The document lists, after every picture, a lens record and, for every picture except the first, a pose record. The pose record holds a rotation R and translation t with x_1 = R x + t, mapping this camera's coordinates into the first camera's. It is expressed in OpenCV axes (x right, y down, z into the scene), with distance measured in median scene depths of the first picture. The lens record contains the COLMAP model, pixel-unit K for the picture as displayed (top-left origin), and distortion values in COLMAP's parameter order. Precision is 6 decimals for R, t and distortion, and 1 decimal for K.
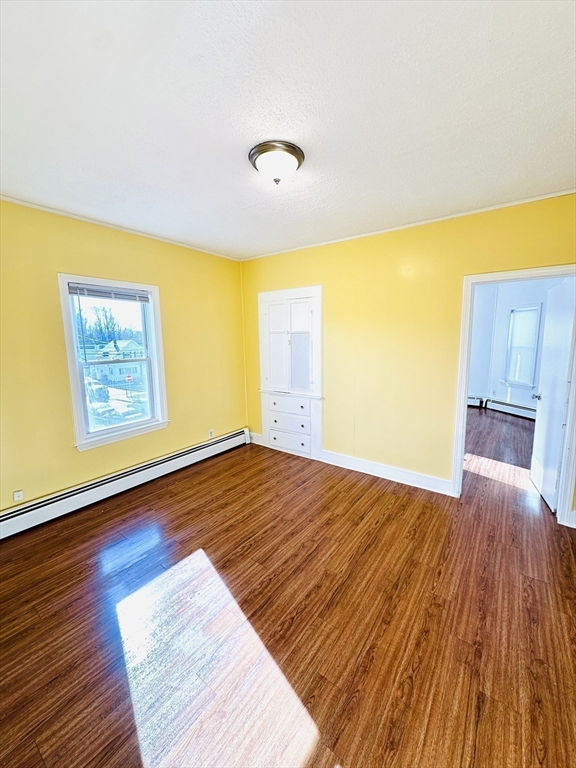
lens RADIAL K [[305.0, 0, 288.6], [0, 305.0, 383.1], [0, 0, 1]] dist [-0.002323, 0.000615]
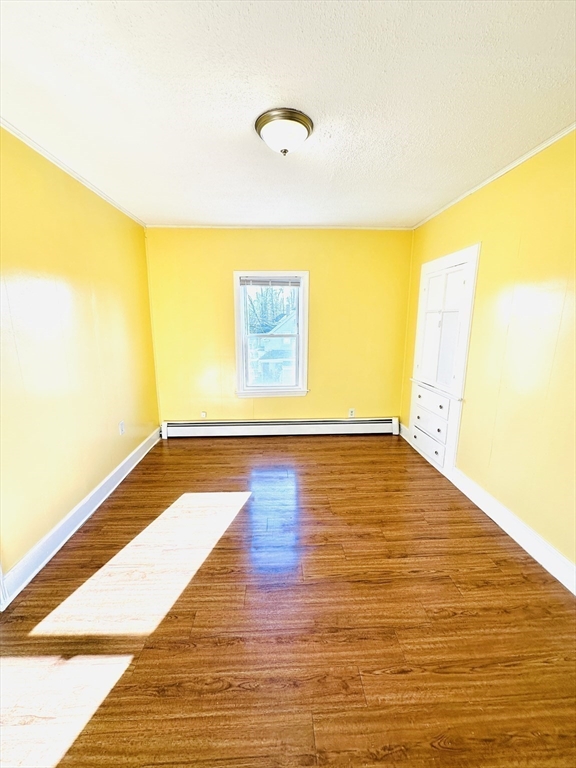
lens RADIAL K [[305.0, 0, 288.6], [0, 305.0, 383.1], [0, 0, 1]] dist [-0.002323, 0.000615]
pose [[0.629862, 0.167258, -0.758484, 0.554786], [-0.118873, 0.985793, 0.118669, -0.041077], [0.767556, 0.015418, 0.640796, 0.273186]]
